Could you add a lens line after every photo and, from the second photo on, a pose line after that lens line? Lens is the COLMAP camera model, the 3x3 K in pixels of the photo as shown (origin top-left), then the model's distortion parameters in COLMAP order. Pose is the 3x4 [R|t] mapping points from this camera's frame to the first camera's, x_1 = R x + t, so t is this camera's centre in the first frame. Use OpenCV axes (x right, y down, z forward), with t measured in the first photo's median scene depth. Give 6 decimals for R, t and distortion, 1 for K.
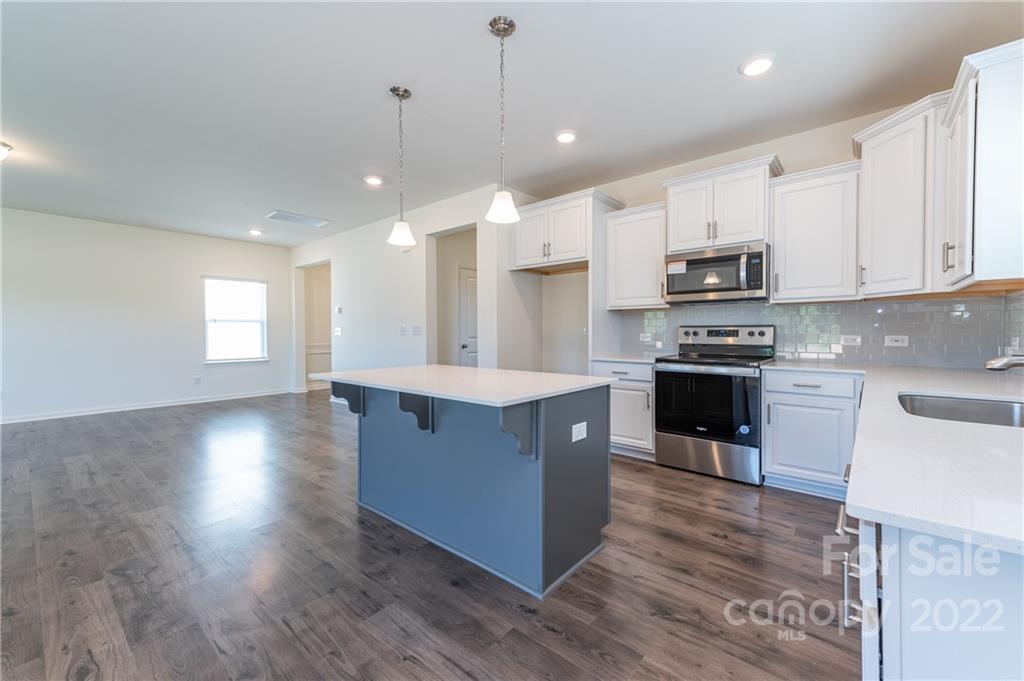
lens RADIAL K [[411.0, 0, 508.8], [0, 411.0, 335.2], [0, 0, 1]] dist [0.026913, -0.000398]
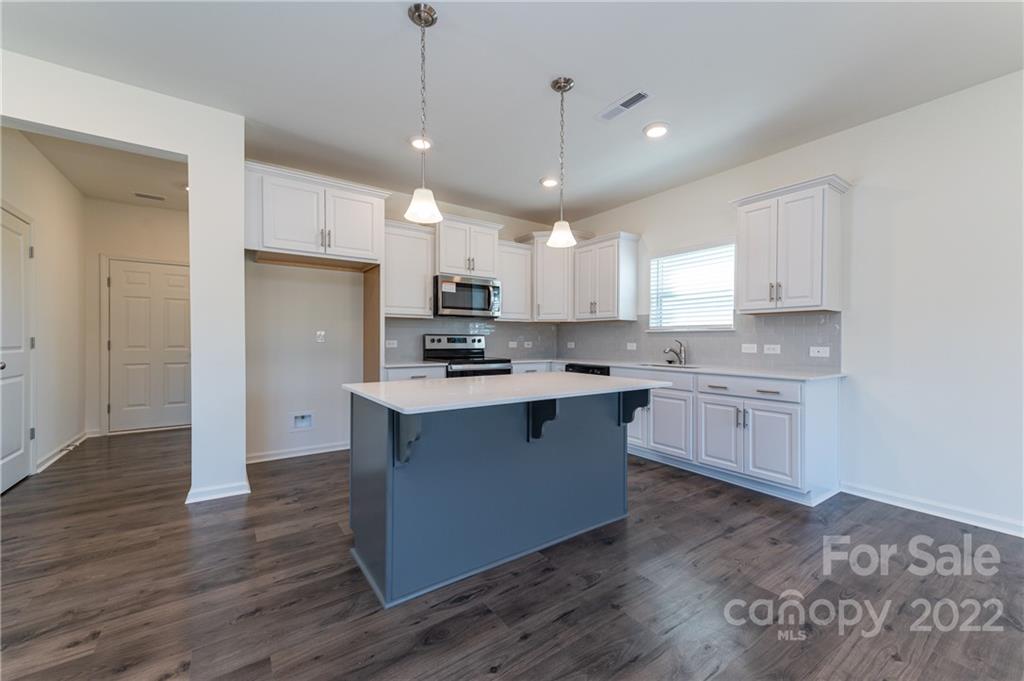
lens RADIAL K [[411.0, 0, 510.0], [0, 411.0, 342.6], [0, 0, 1]] dist [0.026913, -0.000398]
pose [[0.243443, -0.003518, 0.969909, -0.784151], [0.003267, 0.999991, 0.002807, -0.000475], [-0.969910, 0.002485, 0.243453, 0.555553]]
